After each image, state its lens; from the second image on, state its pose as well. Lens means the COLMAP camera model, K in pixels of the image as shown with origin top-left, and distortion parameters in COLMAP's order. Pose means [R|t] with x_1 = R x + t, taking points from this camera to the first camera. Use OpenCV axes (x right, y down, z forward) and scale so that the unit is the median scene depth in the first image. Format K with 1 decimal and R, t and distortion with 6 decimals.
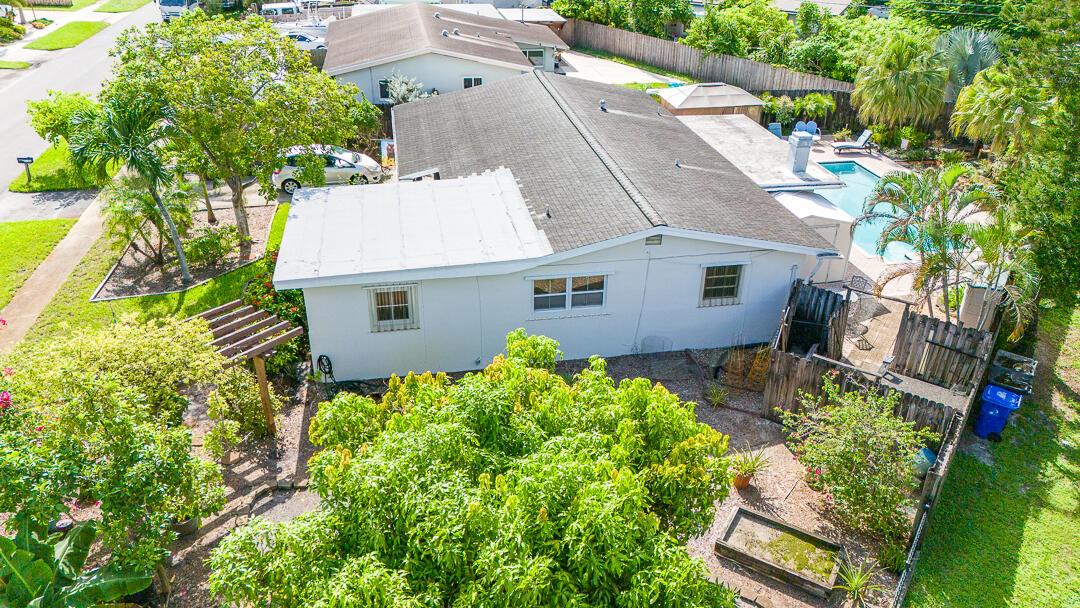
lens RADIAL K [[771.3, 0, 540.9], [0, 771.3, 303.0], [0, 0, 1]] dist [0.031454, -0.002935]
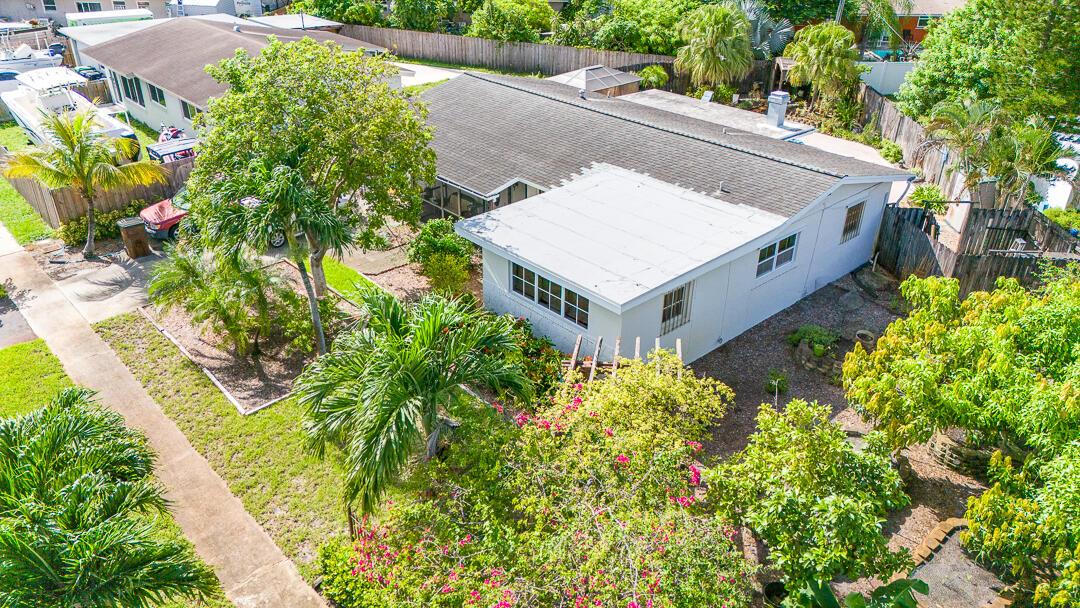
lens RADIAL K [[771.3, 0, 537.3], [0, 771.3, 302.9], [0, 0, 1]] dist [0.031454, -0.002935]
pose [[0.852431, -0.254455, 0.456743, -0.605323], [0.251610, 0.965419, 0.068258, -0.084623], [-0.458317, 0.056736, 0.886976, 0.142334]]
